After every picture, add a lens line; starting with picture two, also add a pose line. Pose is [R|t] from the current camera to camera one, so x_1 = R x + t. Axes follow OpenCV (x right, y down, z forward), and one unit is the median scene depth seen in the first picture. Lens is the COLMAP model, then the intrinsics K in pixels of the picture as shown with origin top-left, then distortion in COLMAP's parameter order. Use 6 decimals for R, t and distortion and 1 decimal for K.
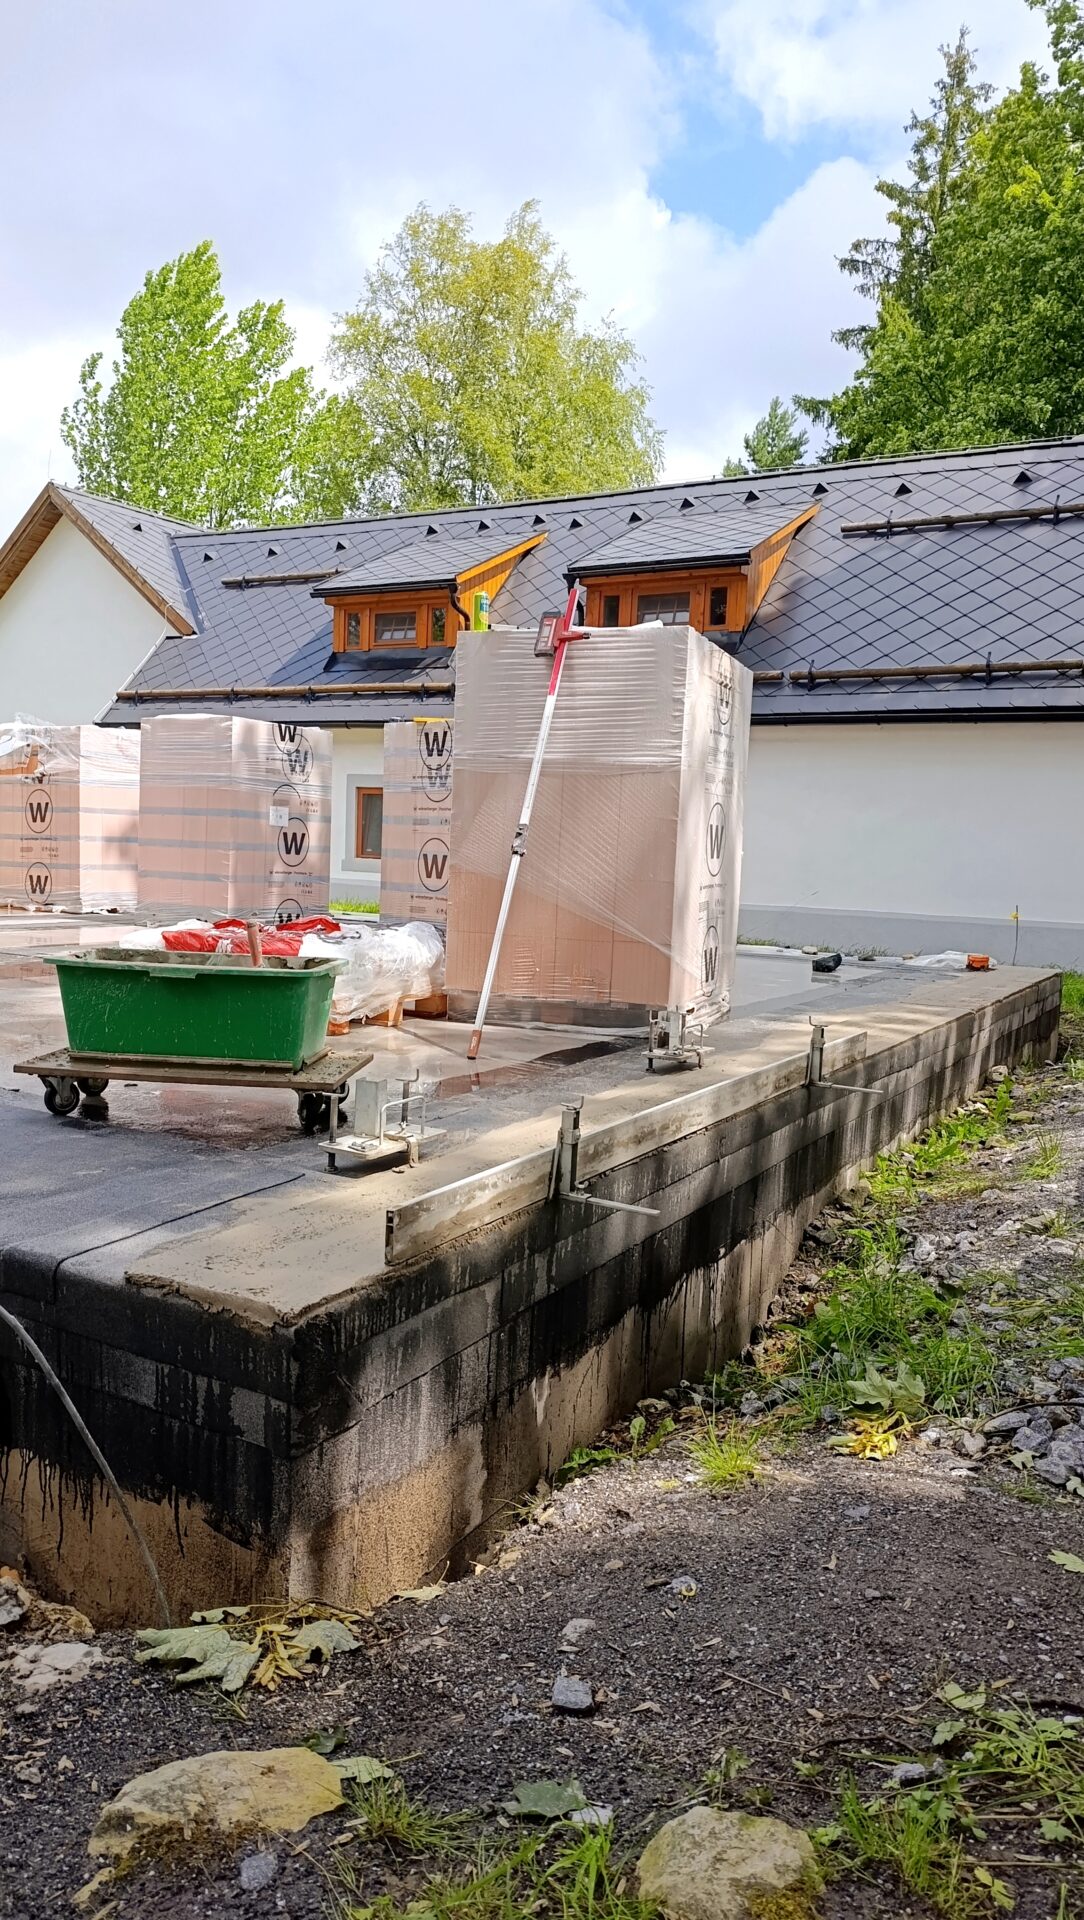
lens RADIAL K [[1305.8, 0, 540.4], [0, 1305.8, 962.1], [0, 0, 1]] dist [0.019301, -0.029545]
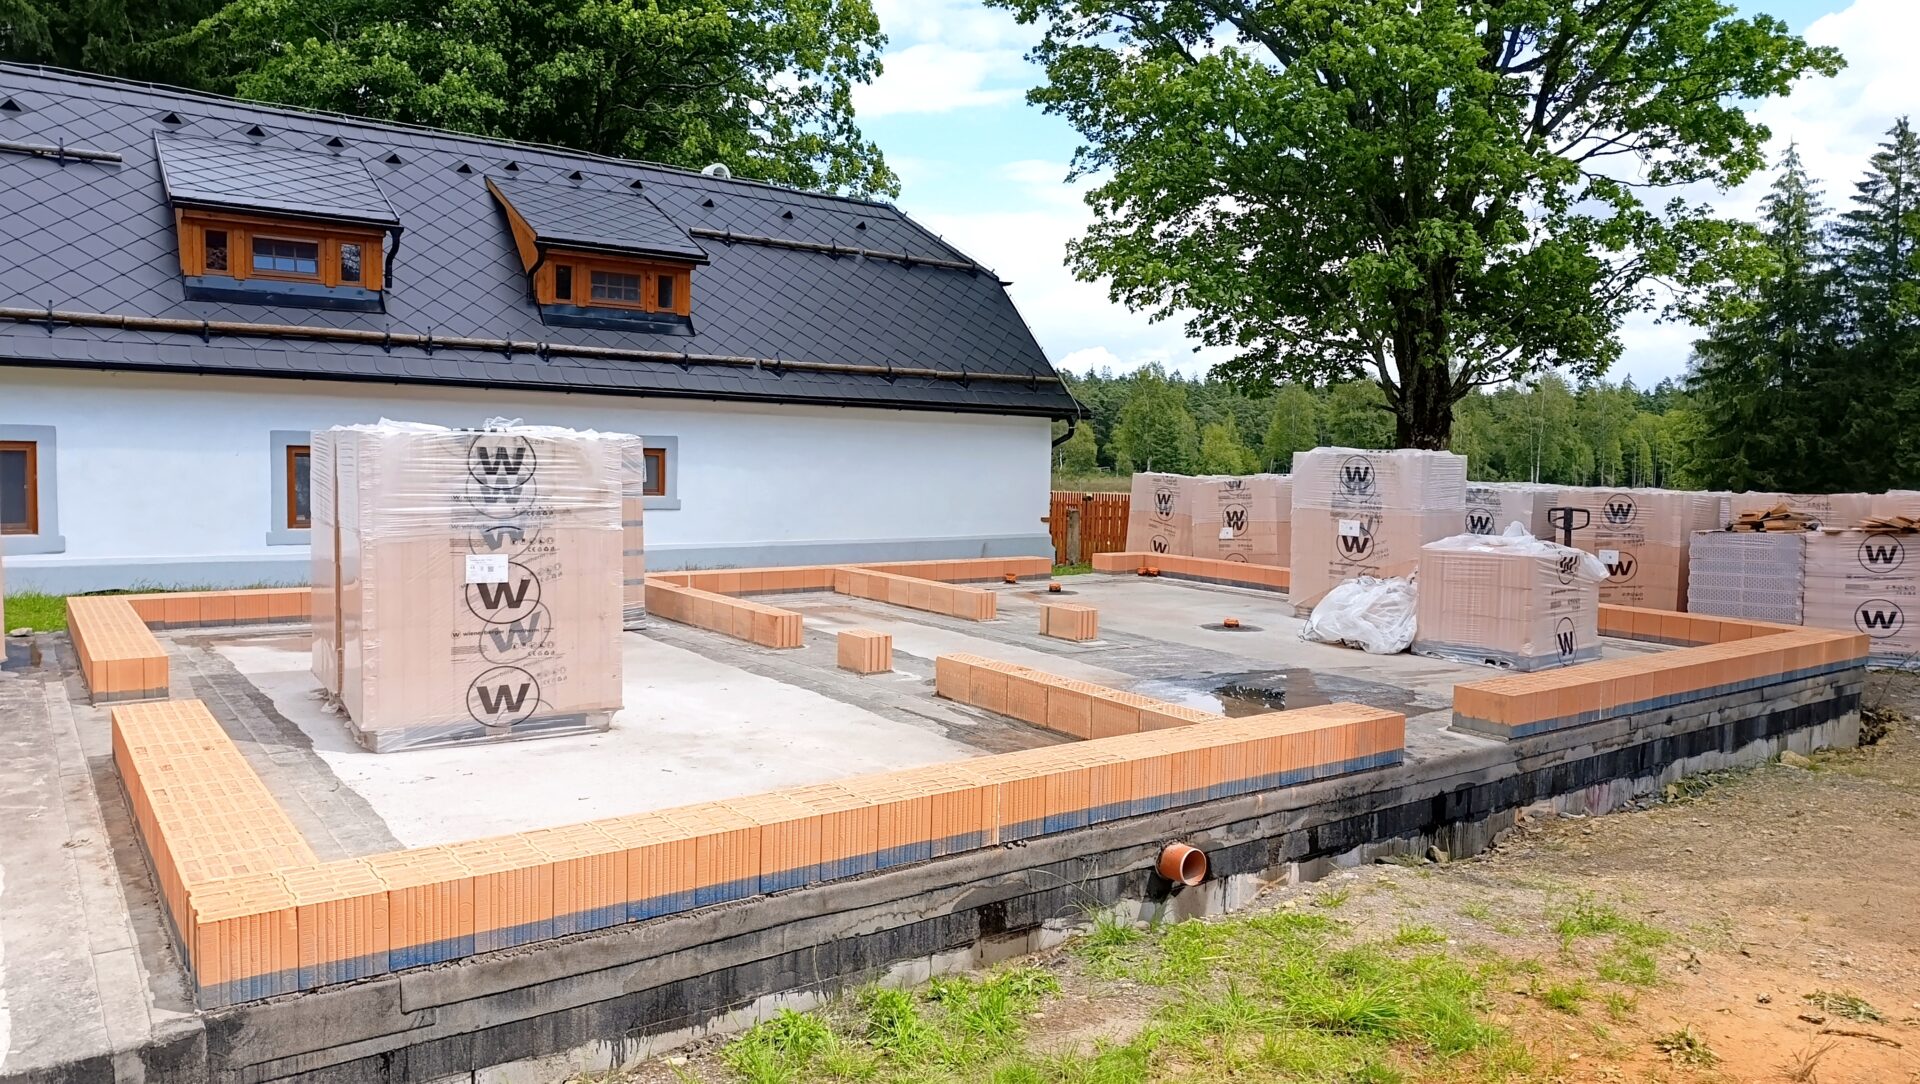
lens RADIAL K [[1305.8, 0, 964.6], [0, 1305.8, 535.1], [0, 0, 1]] dist [0.019301, -0.029545]
pose [[0.408085, -0.091257, 0.908371, -0.828150], [0.071707, 0.995122, 0.067758, -0.113810], [-0.910123, 0.037486, 0.412638, 0.275297]]
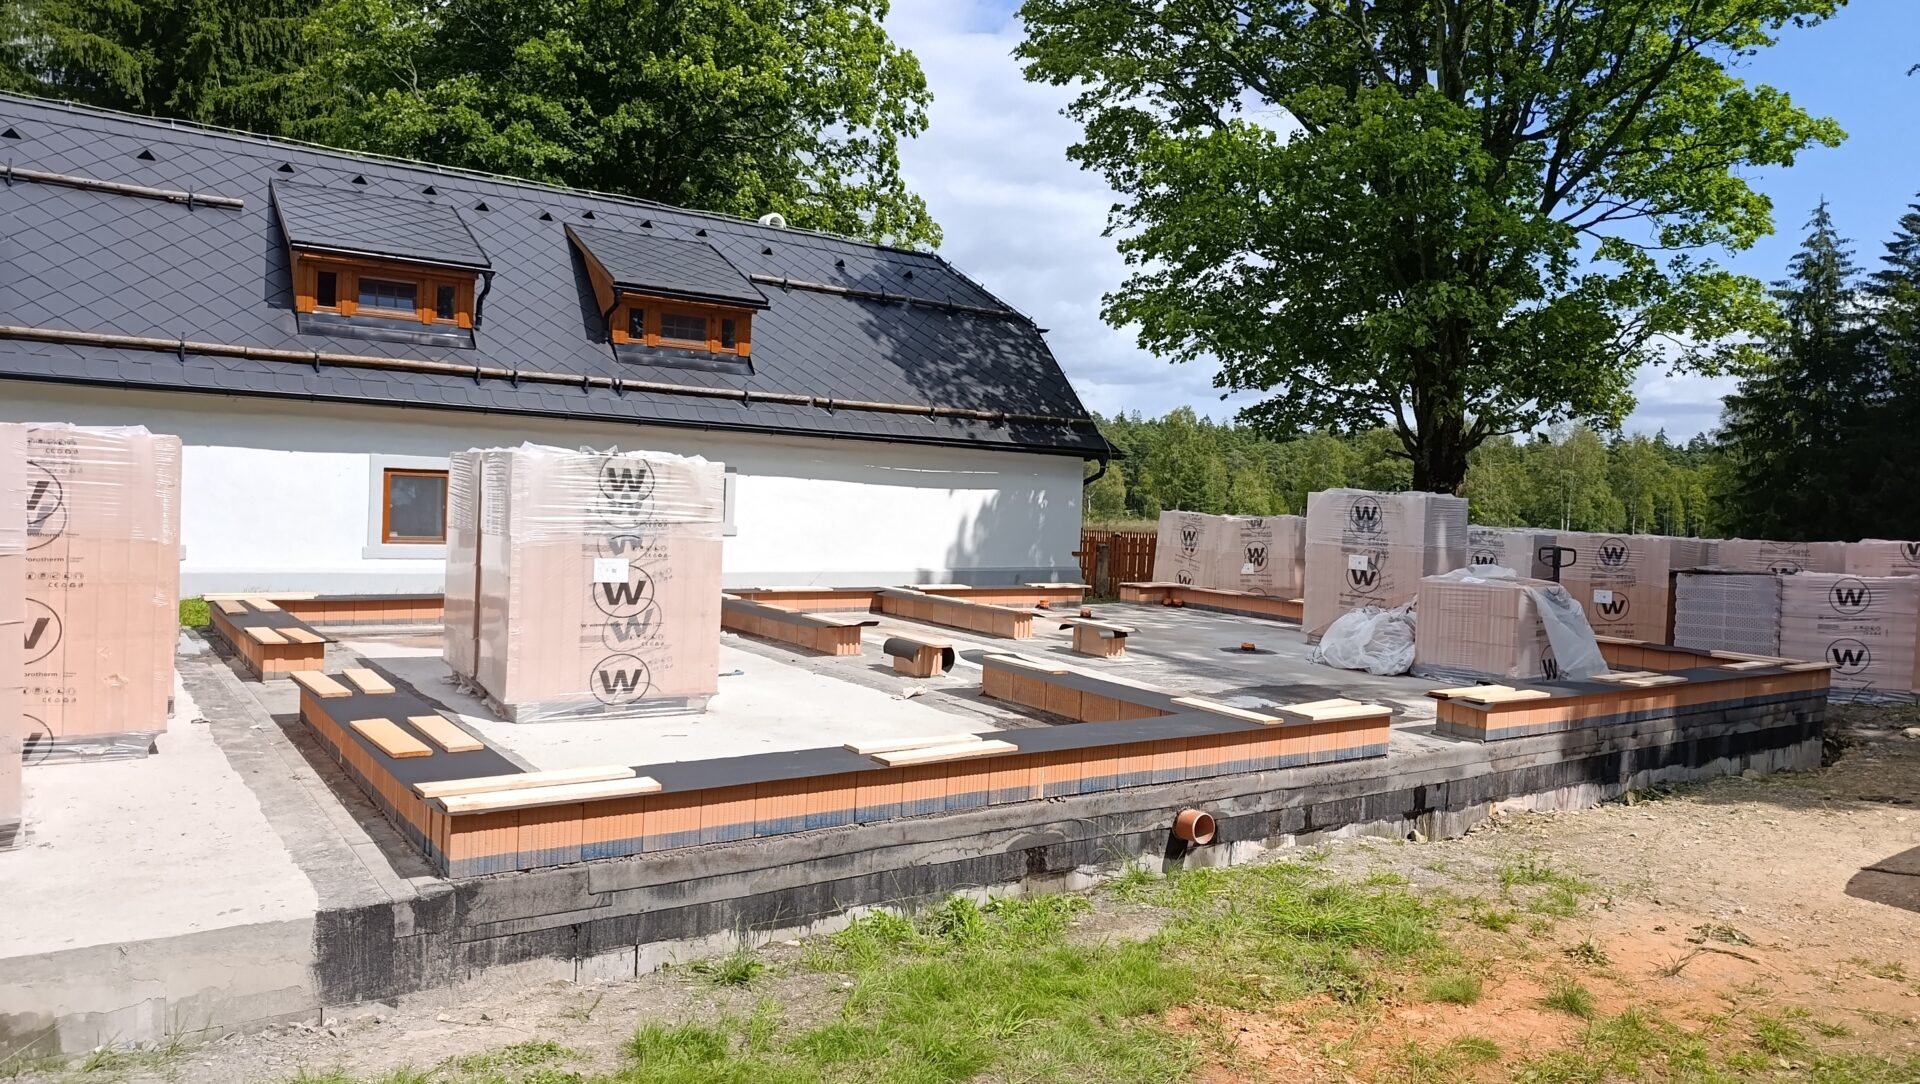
lens RADIAL K [[1305.8, 0, 964.6], [0, 1305.8, 529.6], [0, 0, 1]] dist [0.019301, -0.029545]
pose [[0.428247, -0.050312, 0.902260, -0.902679], [0.050991, 0.998203, 0.031460, -0.109797], [-0.902222, 0.032534, 0.430043, 0.252156]]
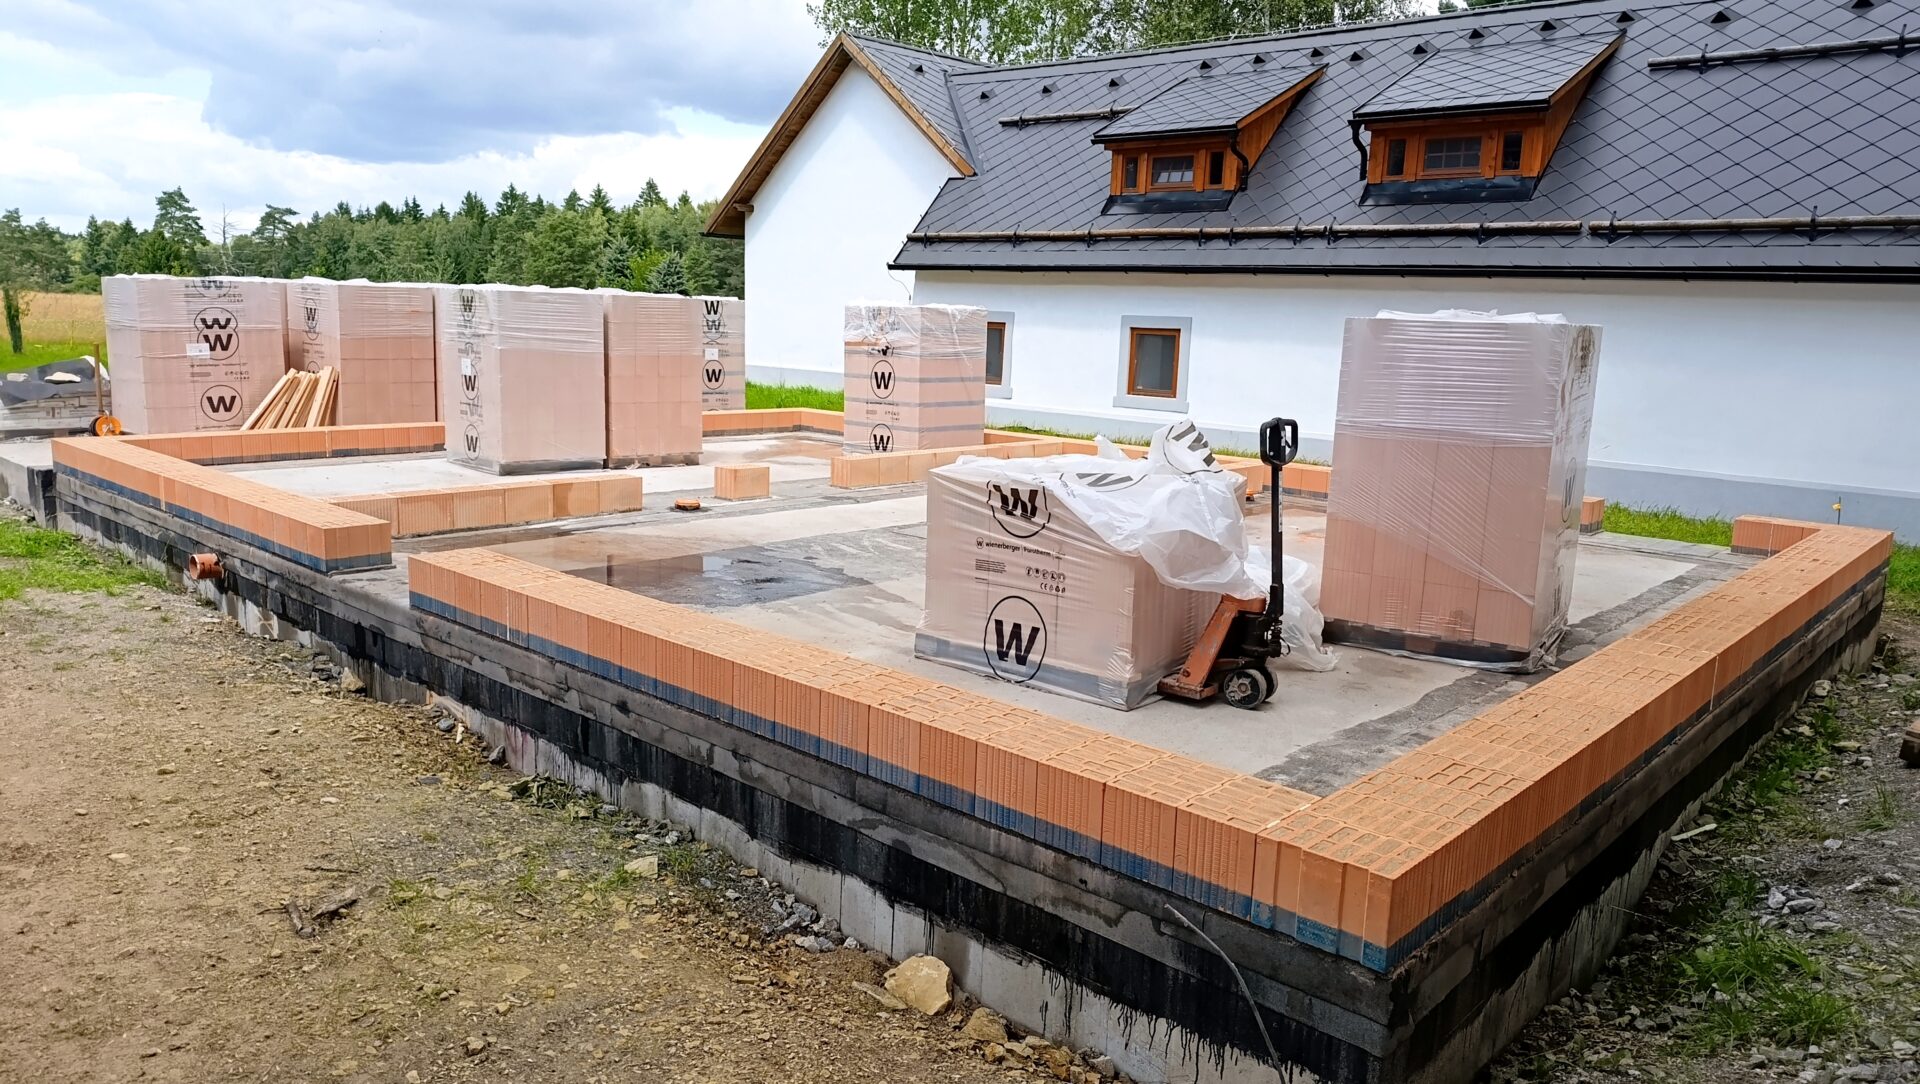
lens RADIAL K [[1305.8, 0, 956.0], [0, 1305.8, 547.9], [0, 0, 1]] dist [0.019301, -0.029545]
pose [[0.976261, 0.033653, -0.213969, -0.052367], [-0.015313, 0.996108, 0.086802, -0.050997], [0.216057, -0.081465, 0.972976, -0.084119]]
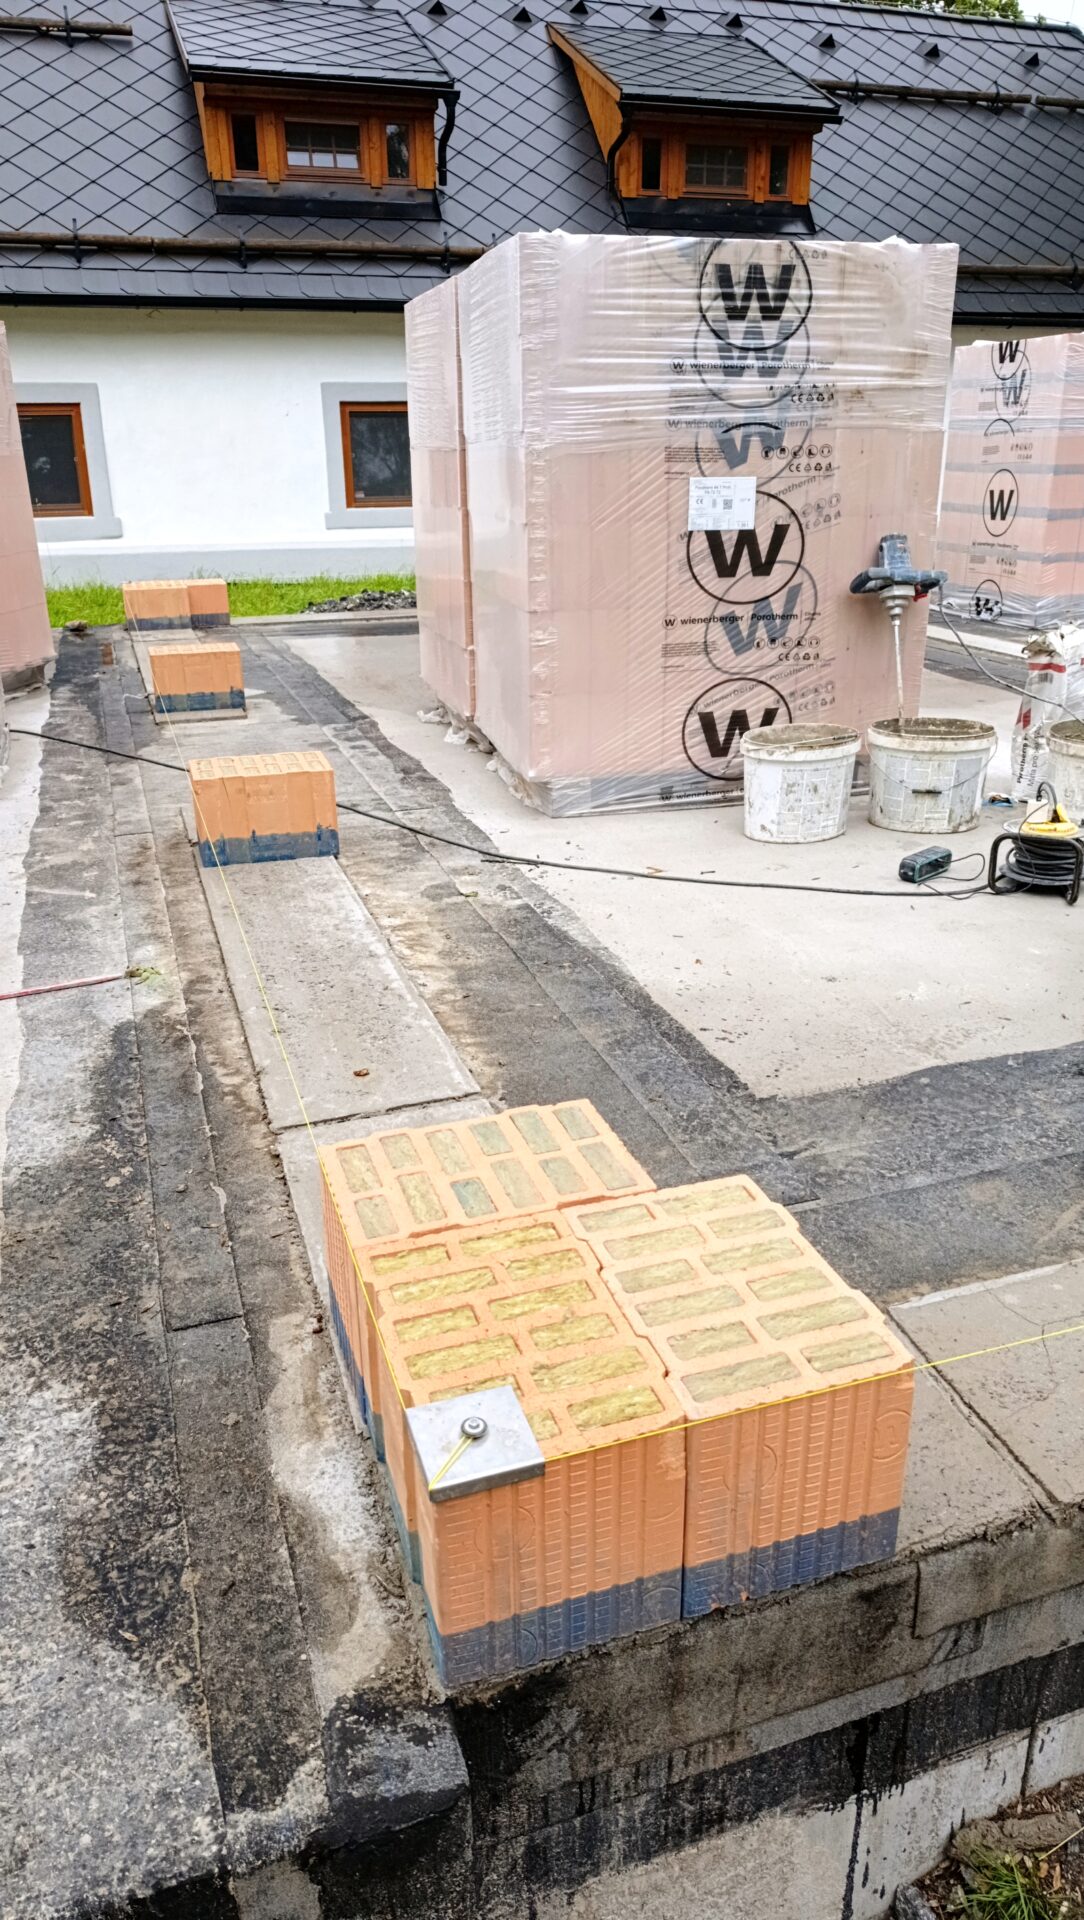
lens RADIAL K [[1305.8, 0, 552.8], [0, 1305.8, 966.3], [0, 0, 1]] dist [0.019301, -0.029545]
pose [[0.665095, -0.320867, 0.674309, -0.716430], [0.100201, 0.933162, 0.345208, -0.091695], [-0.740005, -0.162030, 0.652793, 0.446388]]
